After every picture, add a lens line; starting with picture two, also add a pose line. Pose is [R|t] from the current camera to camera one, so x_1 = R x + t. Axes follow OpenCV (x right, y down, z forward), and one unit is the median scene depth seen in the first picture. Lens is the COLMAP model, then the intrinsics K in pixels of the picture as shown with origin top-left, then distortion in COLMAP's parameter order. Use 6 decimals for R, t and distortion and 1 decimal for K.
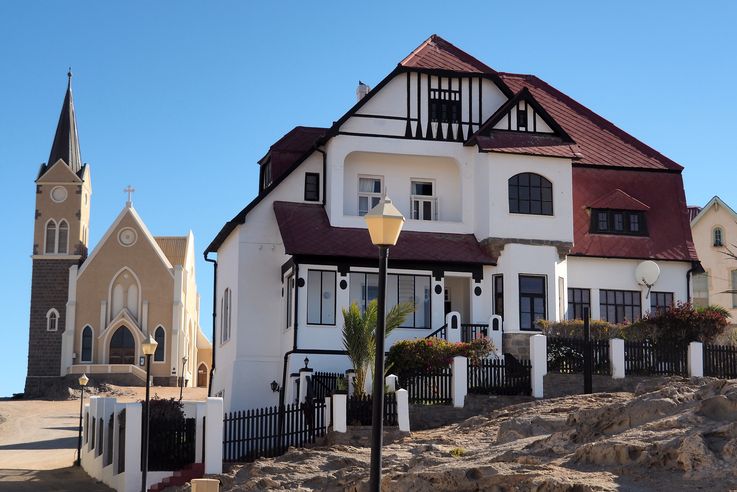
lens RADIAL K [[1445.5, 0, 368.5], [0, 1445.5, 246.0], [0, 0, 1]] dist [0.010746, 0.050737]
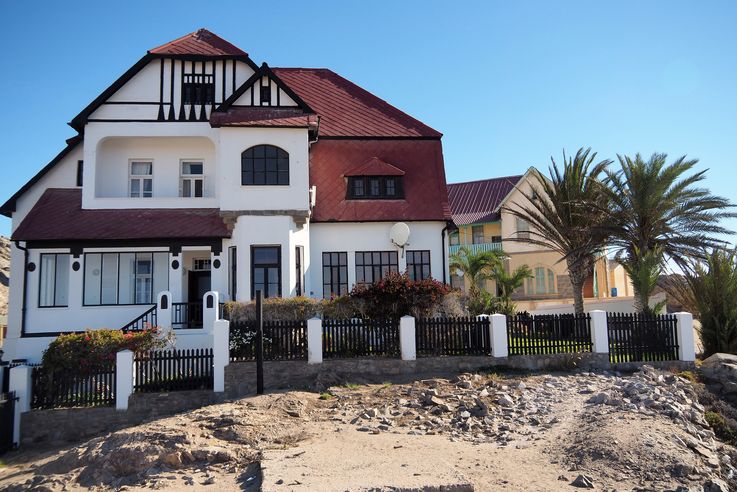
lens RADIAL K [[590.9, 0, 368.5], [0, 590.9, 246.0], [0, 0, 1]] dist [-0.007410, -0.002388]
pose [[0.991424, -0.051616, -0.120061, 0.225758], [0.059736, 0.996092, 0.065050, -0.002154], [0.116234, -0.071664, 0.990633, 0.578946]]
